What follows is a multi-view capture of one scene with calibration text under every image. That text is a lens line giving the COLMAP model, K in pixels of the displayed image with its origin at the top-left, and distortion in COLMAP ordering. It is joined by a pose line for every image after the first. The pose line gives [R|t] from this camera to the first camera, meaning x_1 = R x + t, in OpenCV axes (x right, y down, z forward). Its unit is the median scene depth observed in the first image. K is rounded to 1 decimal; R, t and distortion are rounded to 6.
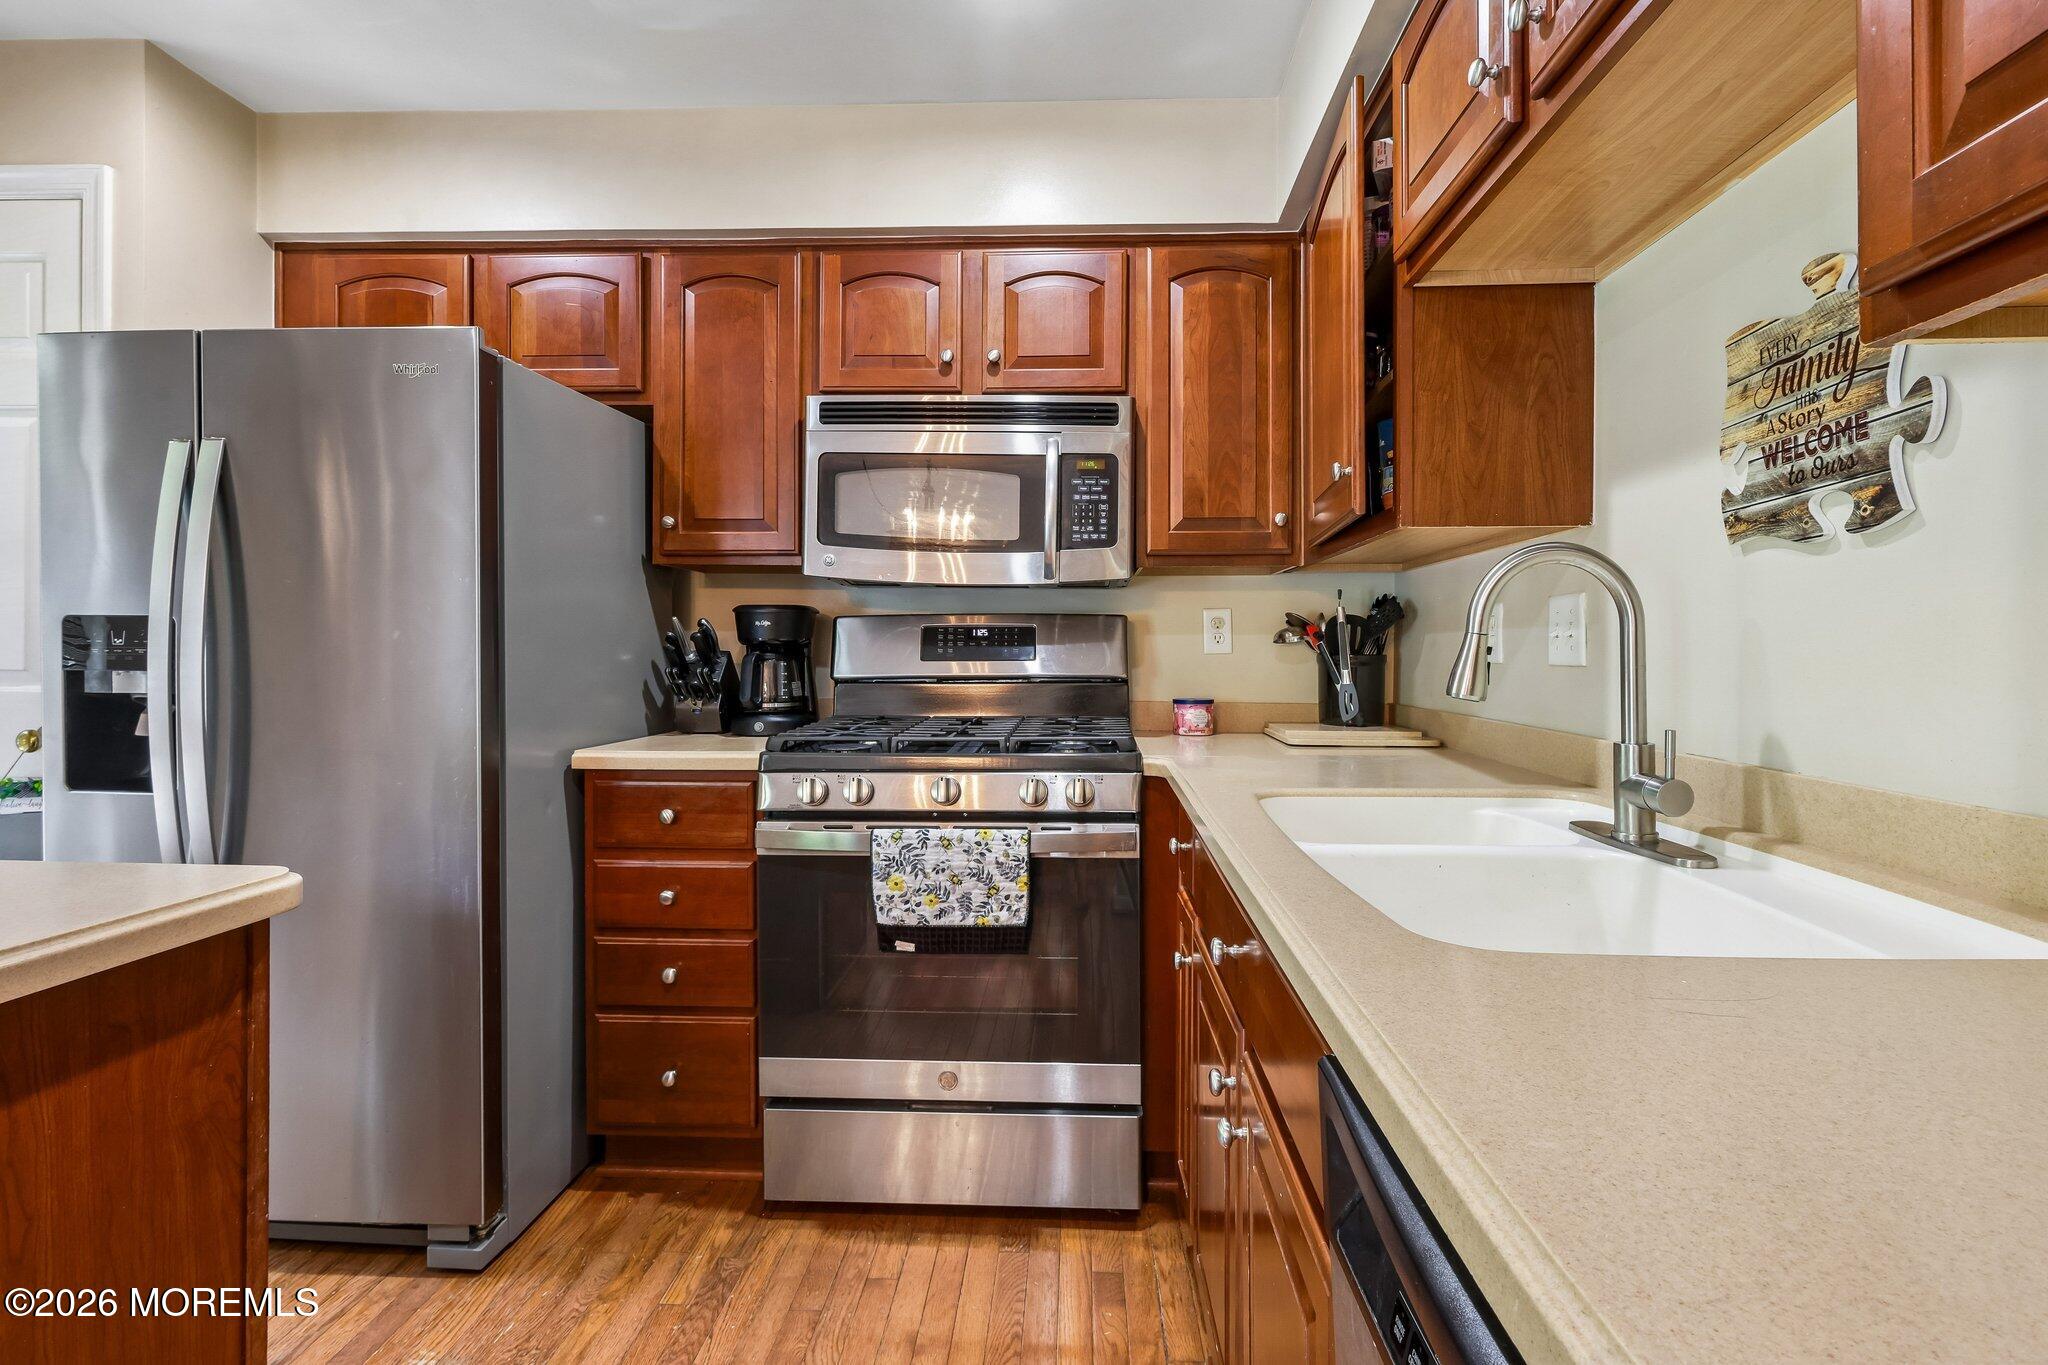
lens RADIAL K [[973.2, 0, 1019.3], [0, 973.2, 654.6], [0, 0, 1]] dist [-0.007120, 0.001433]
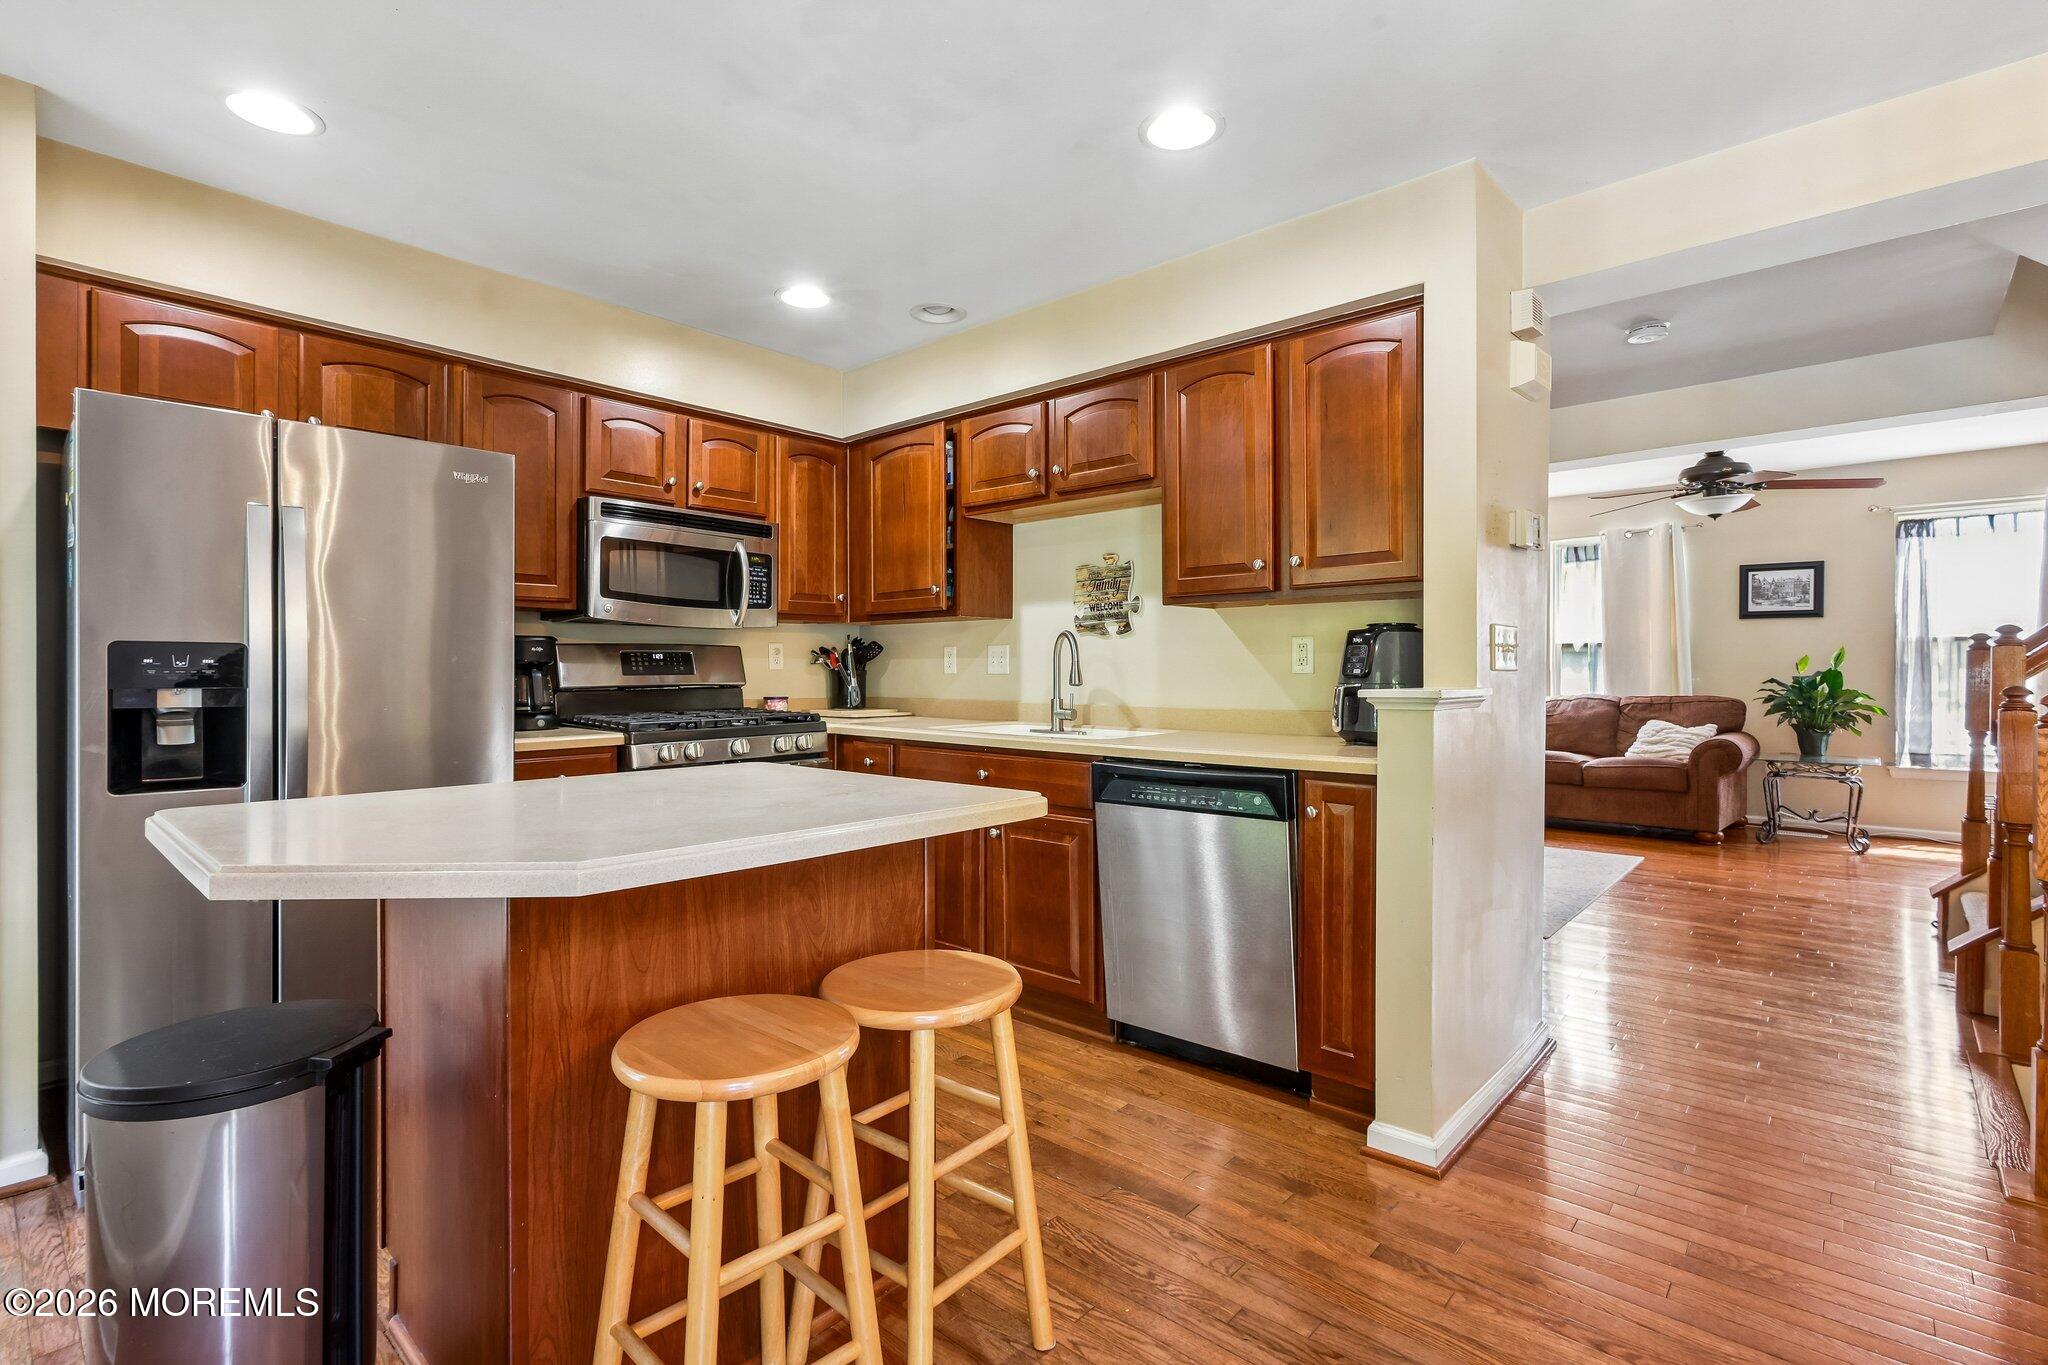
lens RADIAL K [[954.5, 0, 1011.0], [0, 954.5, 679.5], [0, 0, 1]] dist [-0.005094, 0.000712]
pose [[0.639919, -0.013116, 0.768330, -1.035986], [0.004701, 0.999902, 0.013154, -0.004290], [-0.768428, -0.004806, 0.639919, -0.467152]]
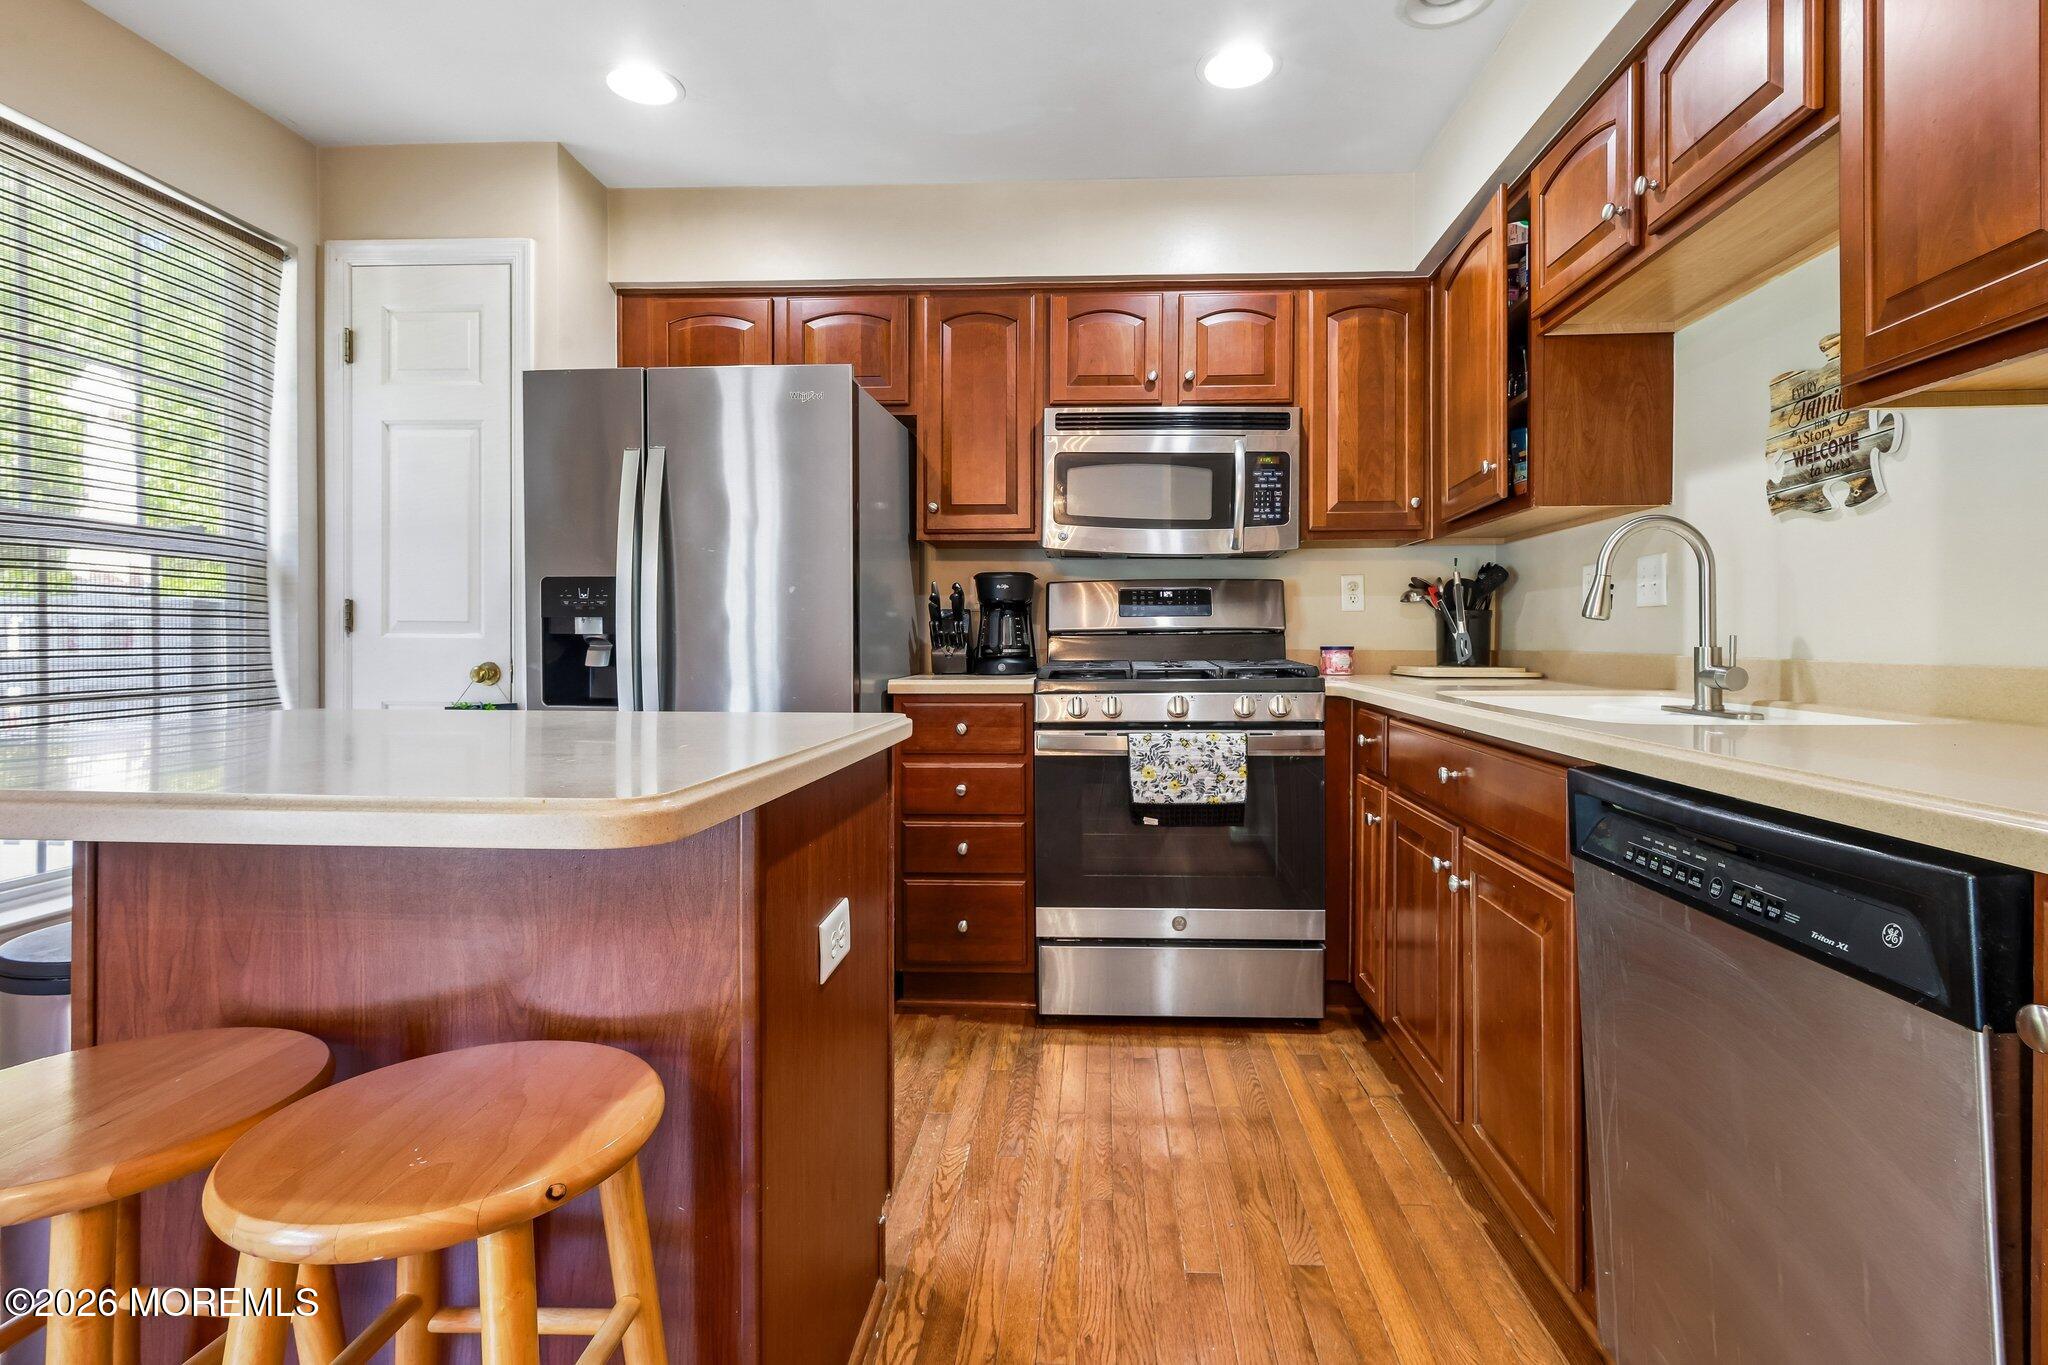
lens RADIAL K [[973.2, 0, 1033.6], [0, 973.2, 652.3], [0, 0, 1]] dist [-0.007120, 0.001433]
pose [[0.999926, -0.003934, -0.011544, -0.246157], [0.004055, 0.999937, 0.010475, 0.048129], [0.011502, -0.010521, 0.999879, -0.323134]]
